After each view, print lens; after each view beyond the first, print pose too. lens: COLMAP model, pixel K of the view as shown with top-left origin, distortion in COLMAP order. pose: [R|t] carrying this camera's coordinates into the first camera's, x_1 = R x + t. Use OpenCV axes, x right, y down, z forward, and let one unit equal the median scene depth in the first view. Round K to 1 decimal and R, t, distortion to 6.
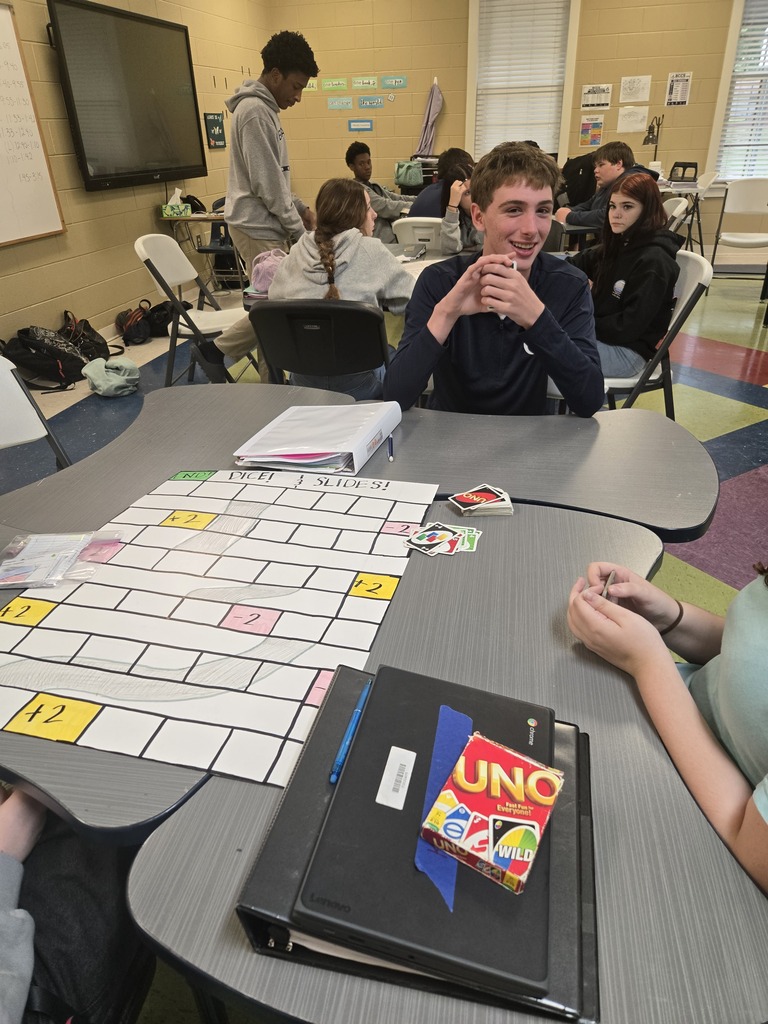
lens RADIAL K [[676.6, 0, 384.0], [0, 676.6, 512.0], [0, 0, 1]] dist [0.033350, -0.032300]
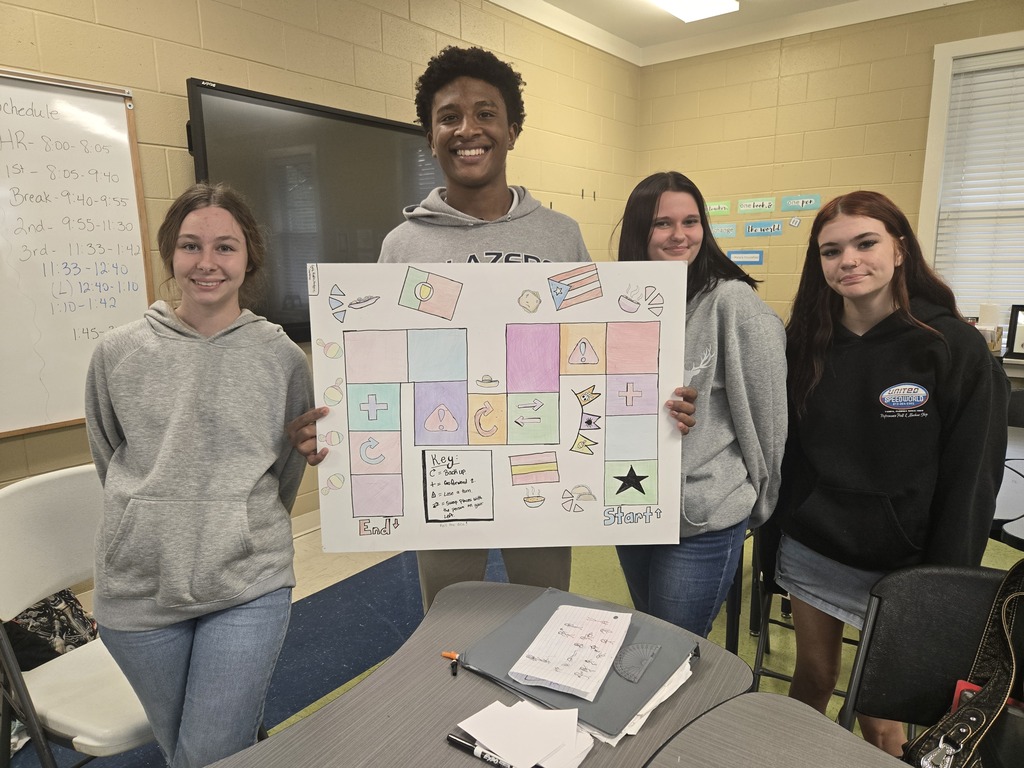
lens RADIAL K [[676.6, 0, 512.0], [0, 676.6, 384.0], [0, 0, 1]] dist [0.033350, -0.032300]
pose [[0.908187, 0.097397, -0.407076, 0.048085], [-0.218778, 0.939582, -0.263289, -0.210386], [0.356838, 0.328175, 0.874624, 0.348697]]
